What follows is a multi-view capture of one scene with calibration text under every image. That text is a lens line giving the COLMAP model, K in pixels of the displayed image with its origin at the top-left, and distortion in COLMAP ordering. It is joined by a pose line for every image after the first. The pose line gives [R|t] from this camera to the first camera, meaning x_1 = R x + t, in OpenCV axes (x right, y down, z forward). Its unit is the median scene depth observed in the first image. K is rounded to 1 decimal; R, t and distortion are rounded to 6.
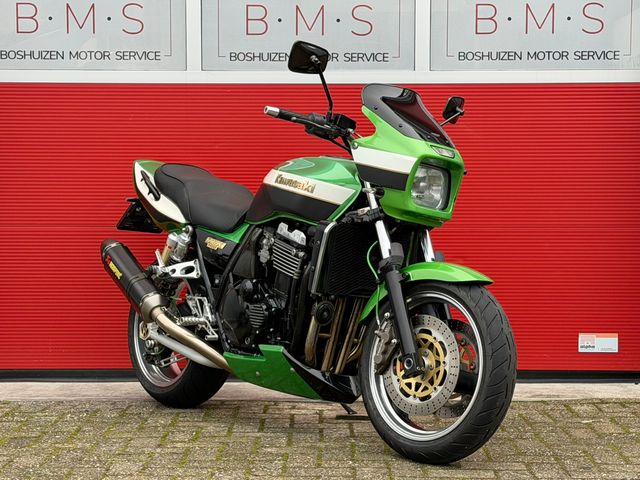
lens RADIAL K [[1442.0, 0, 325.7], [0, 1442.0, 251.7], [0, 0, 1]] dist [0.090356, 0.582013]
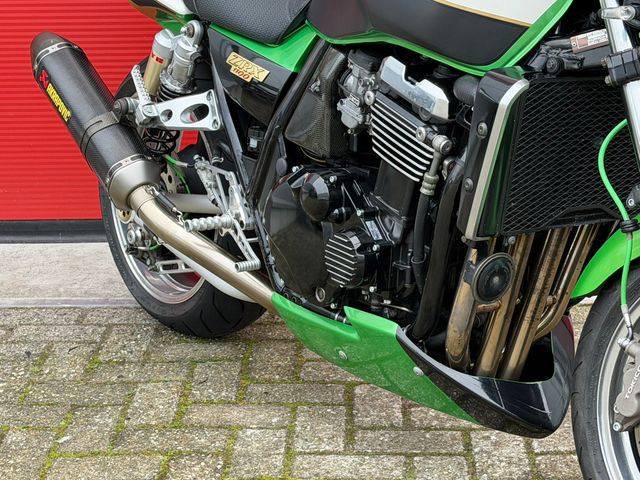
lens RADIAL K [[1442.0, 0, 325.7], [0, 1442.0, 251.7], [0, 0, 1]] dist [0.090356, 0.582013]
pose [[0.999219, -0.014247, -0.036862, -0.033878], [0.023843, 0.961205, 0.274804, -0.083302], [0.031517, -0.275468, 0.960793, 0.530857]]
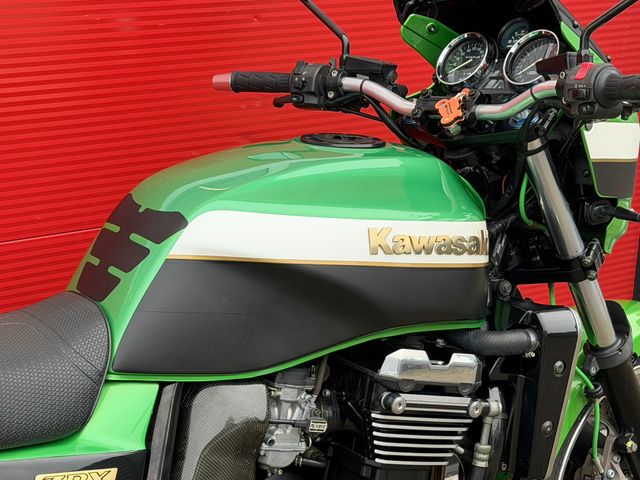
lens RADIAL K [[1442.0, 0, 325.7], [0, 1442.0, 251.7], [0, 0, 1]] dist [0.090356, 0.582013]
pose [[0.064606, -0.326401, 0.943021, -0.367844], [-0.002929, 0.944929, 0.327263, -0.162598], [-0.997907, -0.023905, 0.060092, 0.965154]]
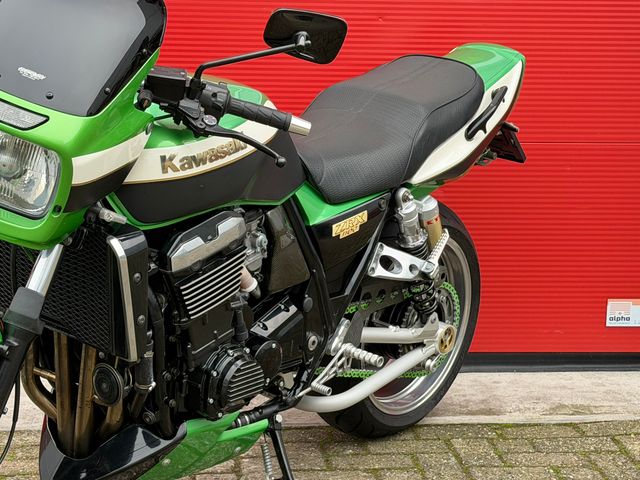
lens RADIAL K [[1437.1, 0, 329.7], [0, 1437.1, 249.3], [0, 0, 1]] dist [0.099027, 0.752270]
pose [[0.993591, -0.002412, 0.113011, -0.037380], [-0.014872, 0.988292, 0.151850, -0.082506], [-0.112054, -0.152557, 0.981922, 0.438138]]
